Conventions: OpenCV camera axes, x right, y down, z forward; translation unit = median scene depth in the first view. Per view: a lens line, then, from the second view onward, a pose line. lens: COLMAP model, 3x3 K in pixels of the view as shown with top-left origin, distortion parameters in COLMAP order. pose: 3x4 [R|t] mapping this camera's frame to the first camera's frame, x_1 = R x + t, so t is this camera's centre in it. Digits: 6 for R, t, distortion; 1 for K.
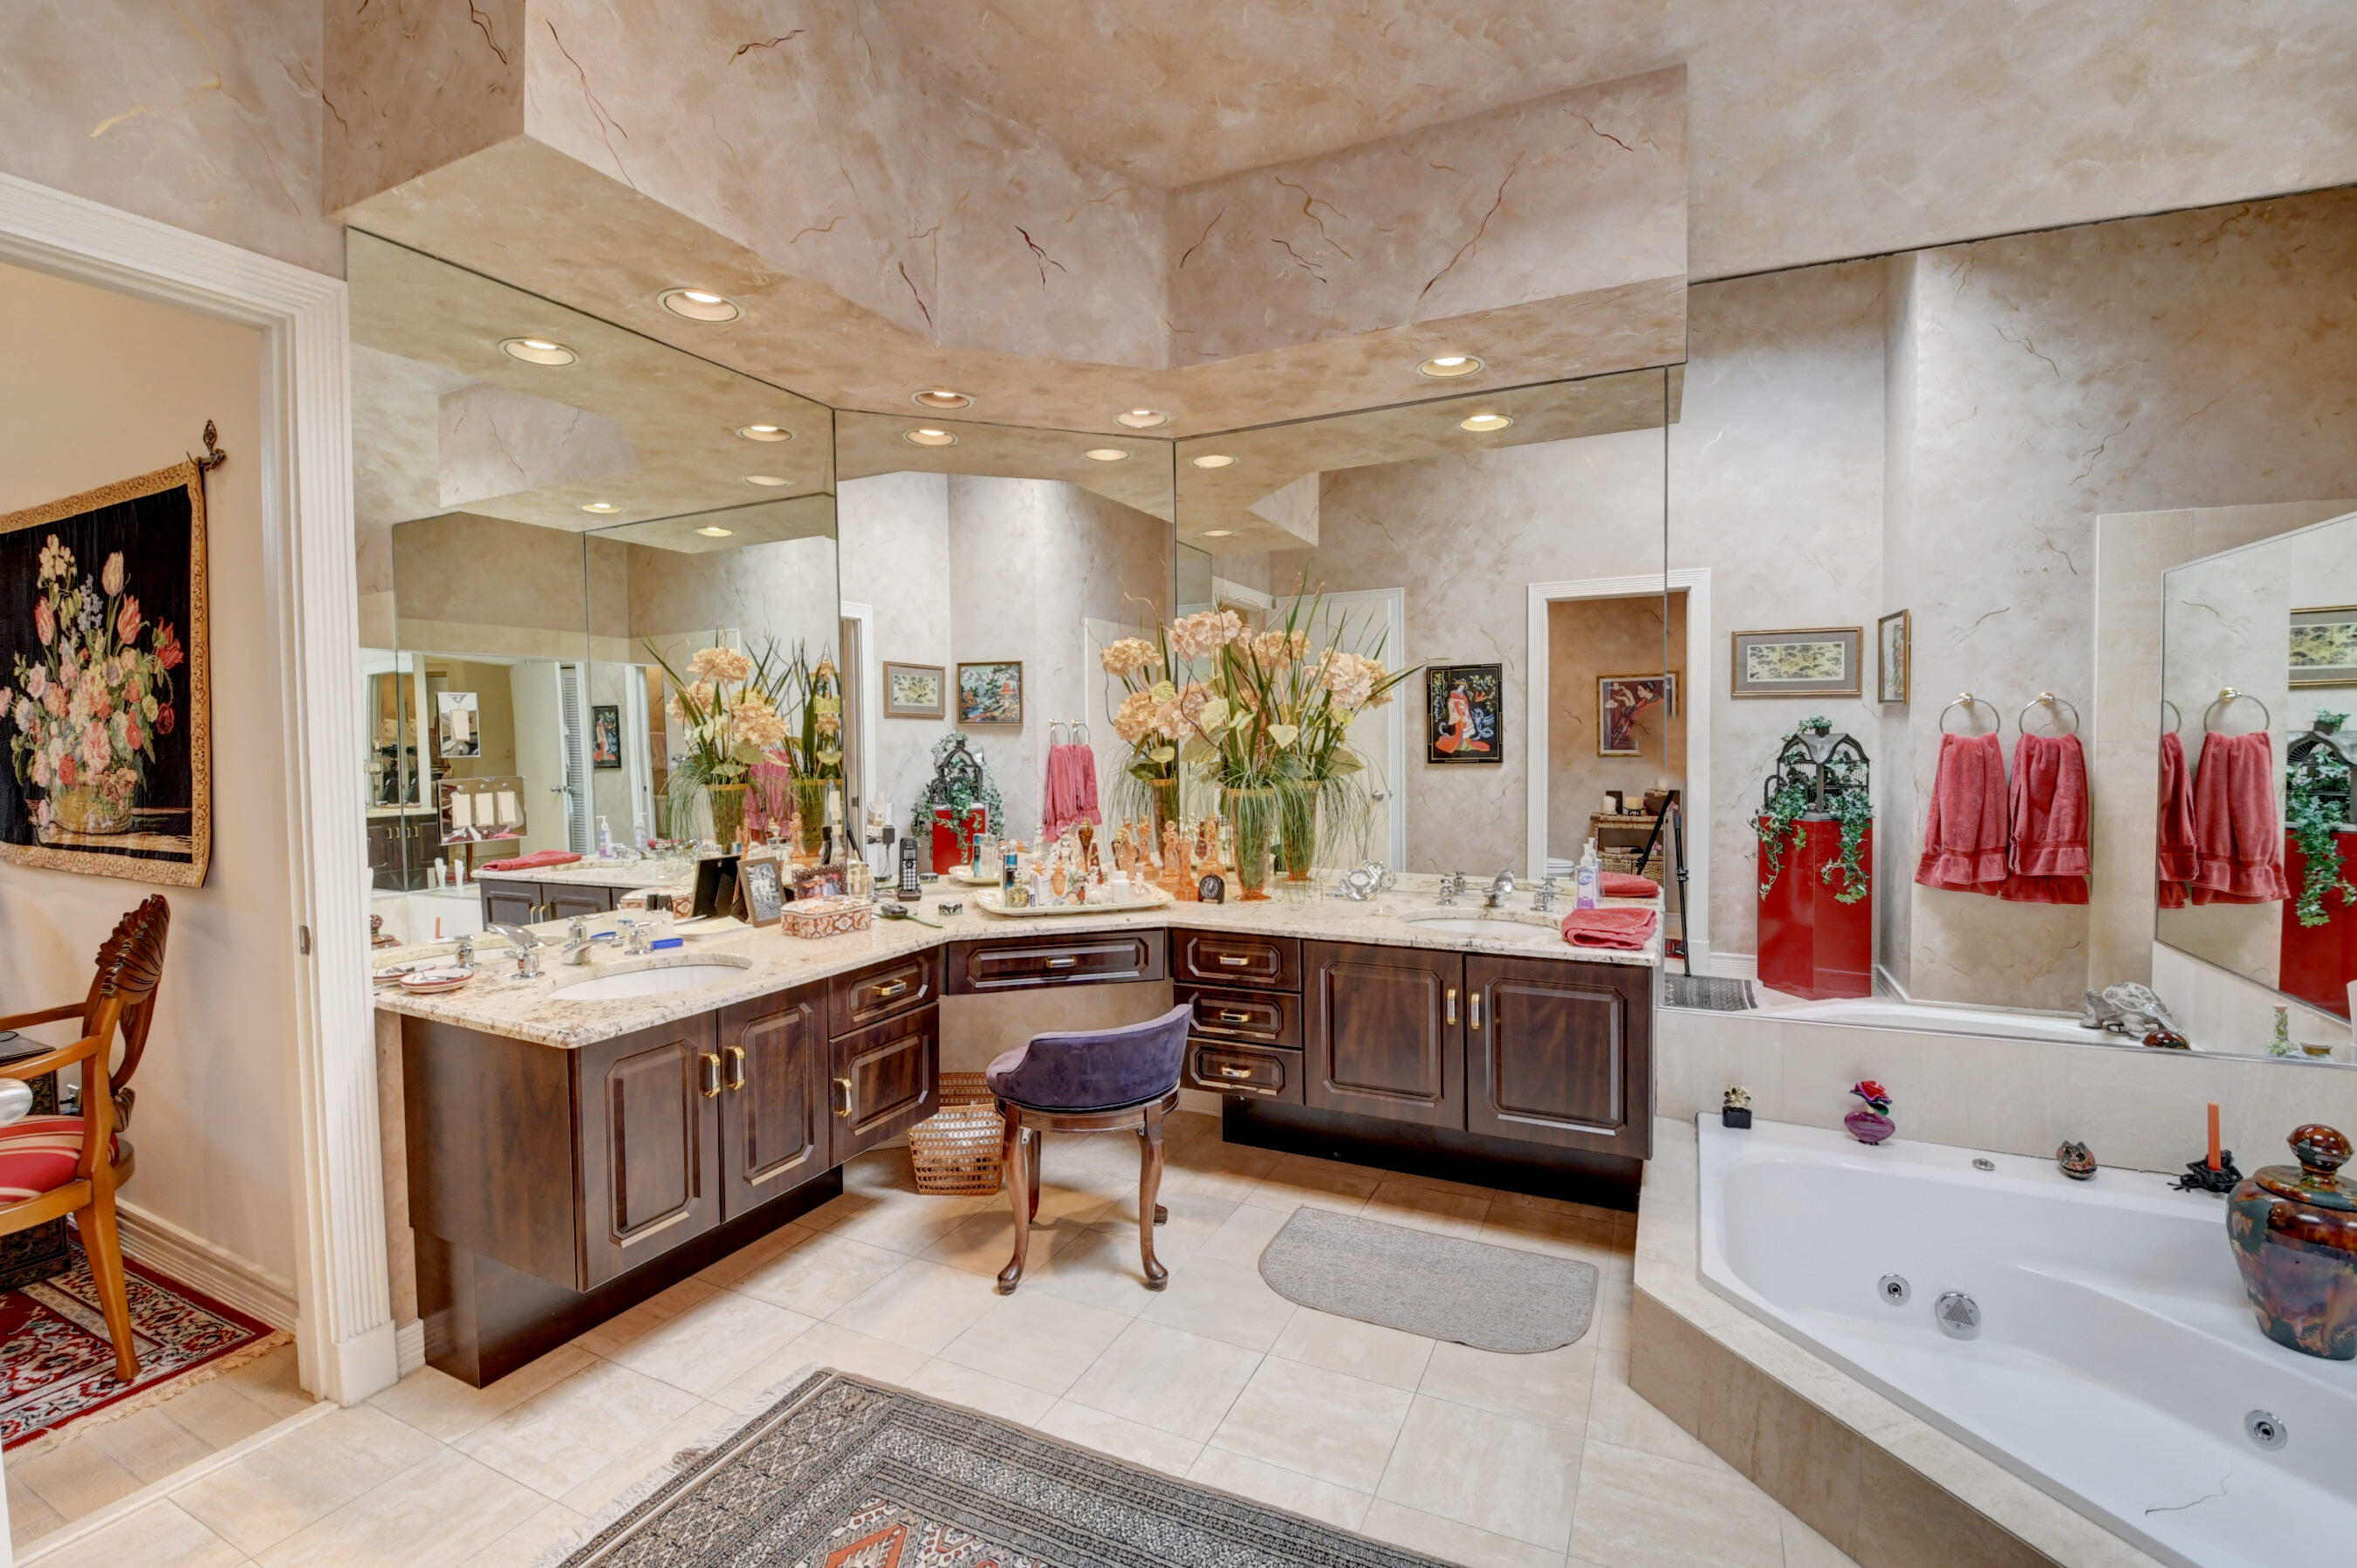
lens RADIAL K [[1035.9, 0, 1172.2], [0, 1035.9, 773.6], [0, 0, 1]] dist [0.017223, -0.030872]
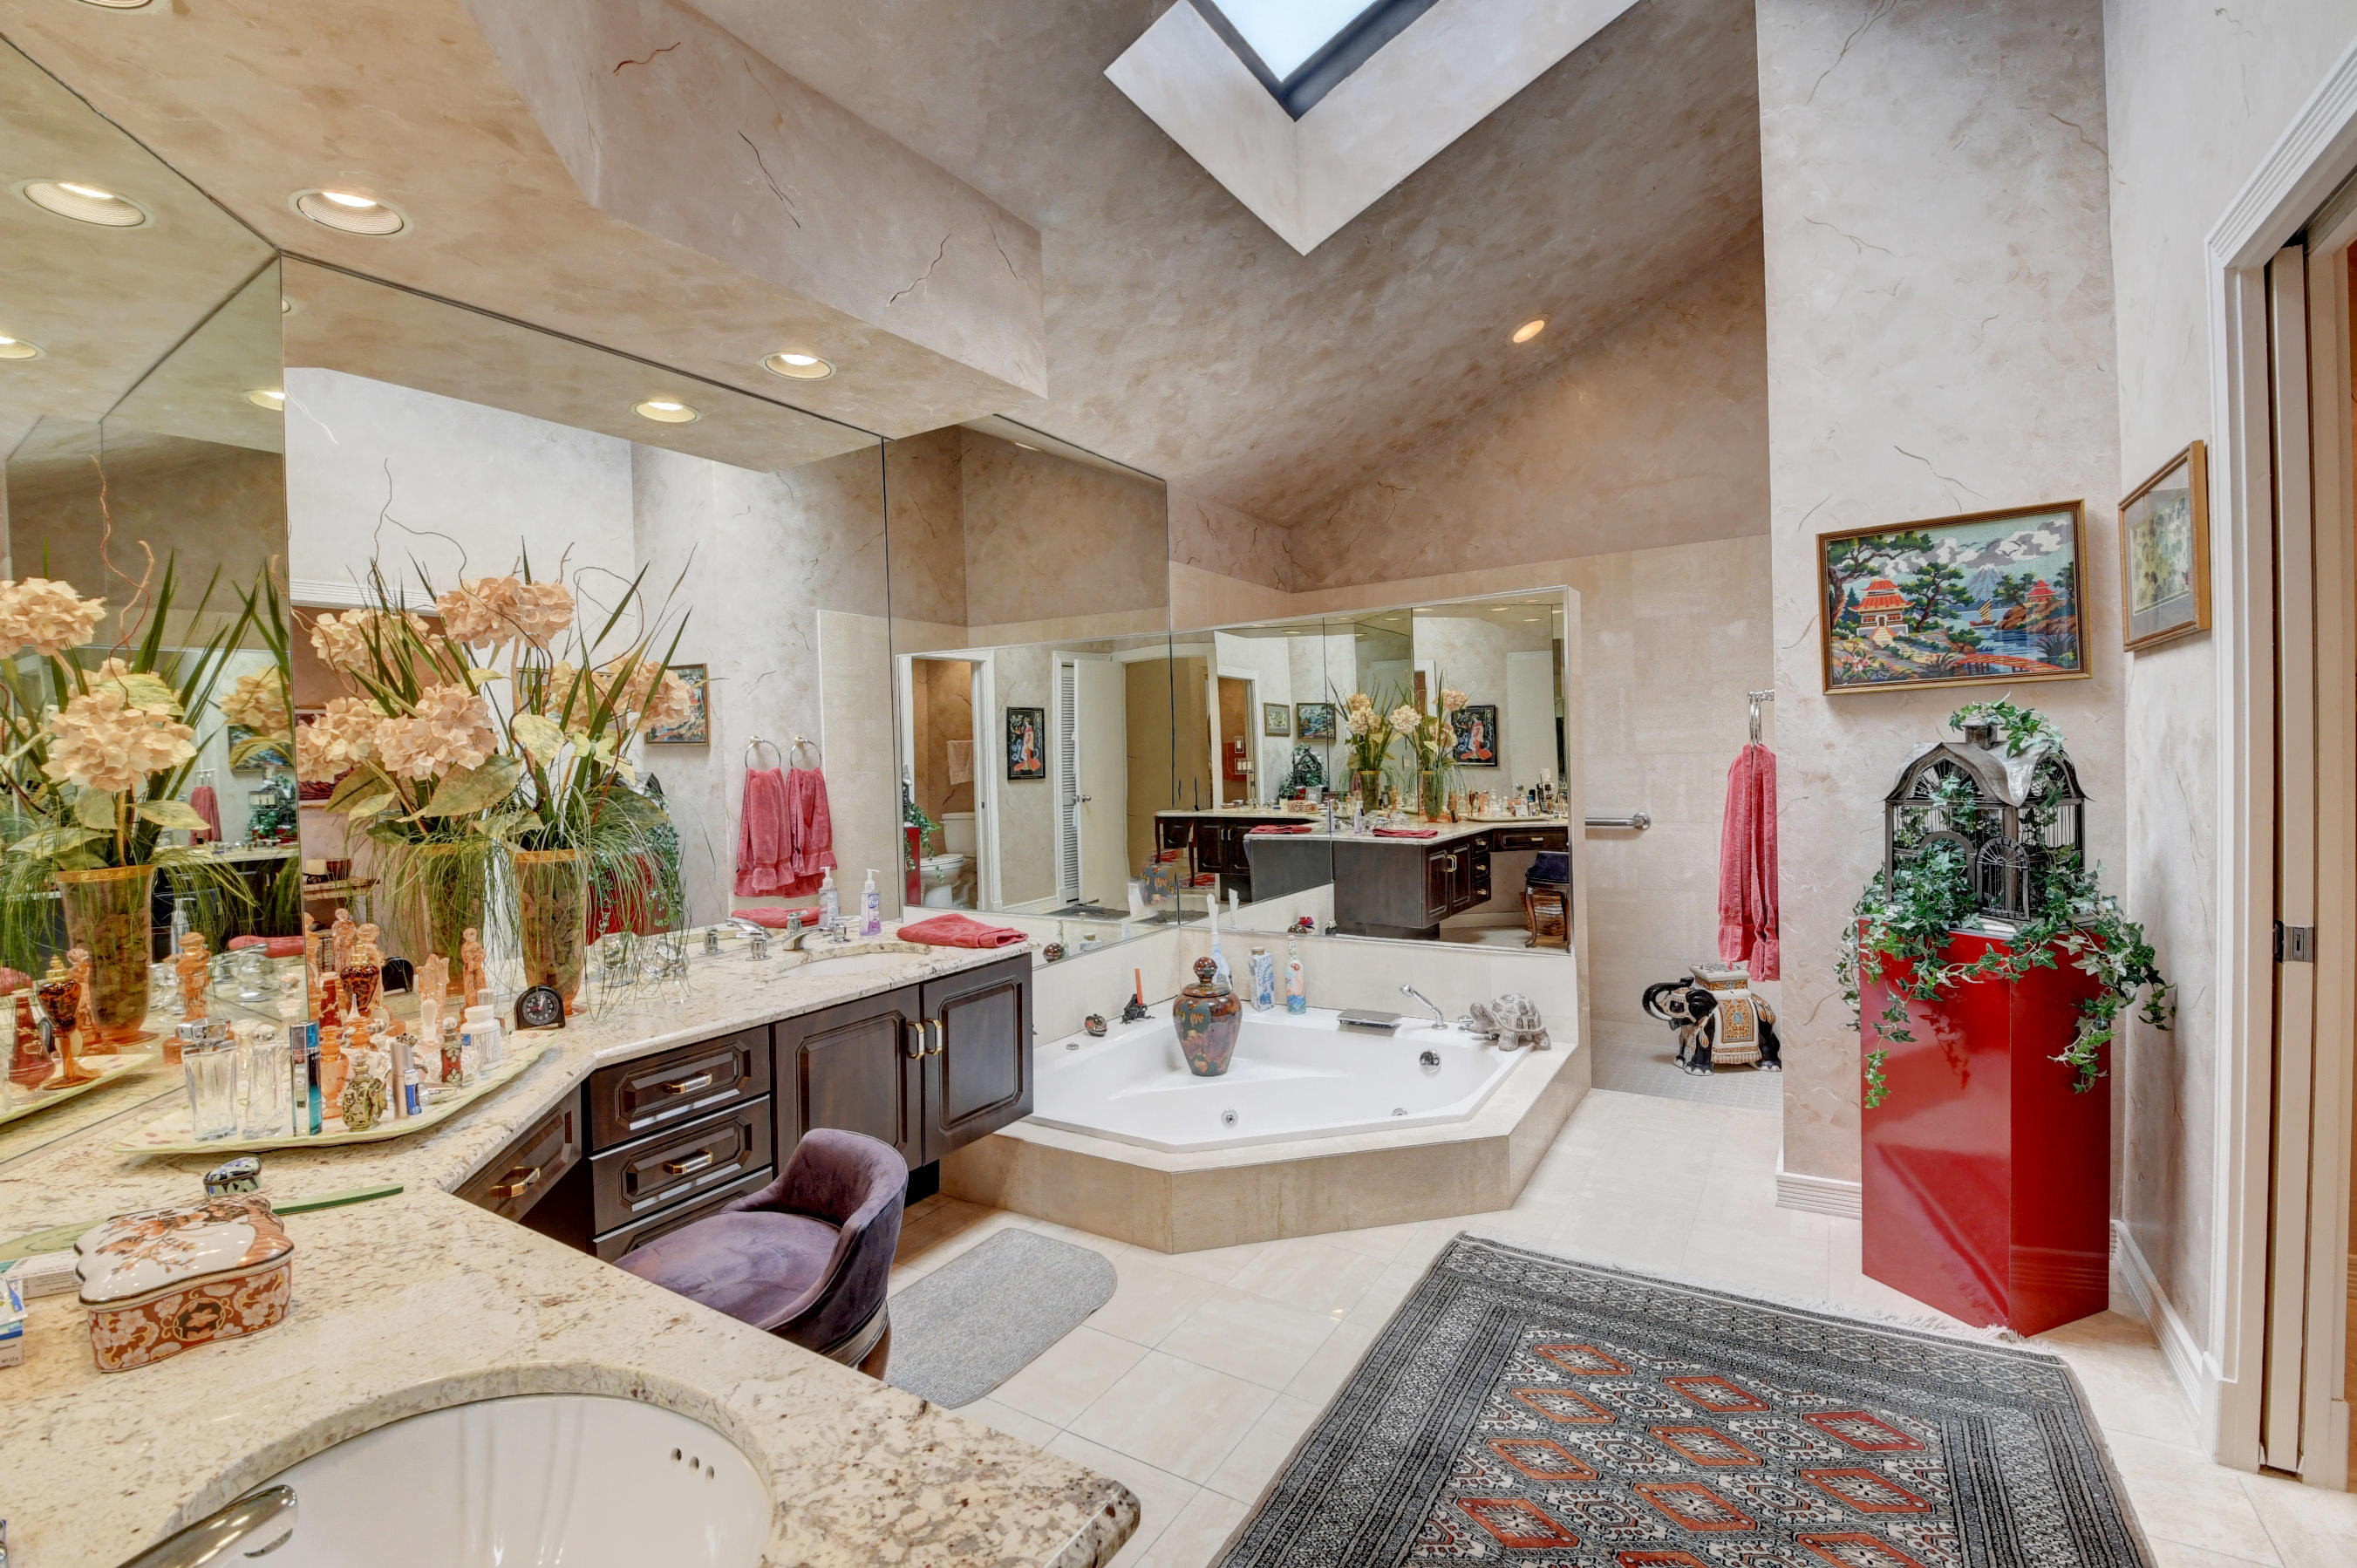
lens RADIAL K [[1036.0, 0, 1172.2], [0, 1036.0, 773.6], [0, 0, 1]] dist [0.017223, -0.030872]
pose [[0.100200, -0.003384, 0.994962, -0.545761], [0.054702, 0.998501, -0.002113, -0.004877], [-0.993463, 0.054638, 0.100234, 0.512521]]
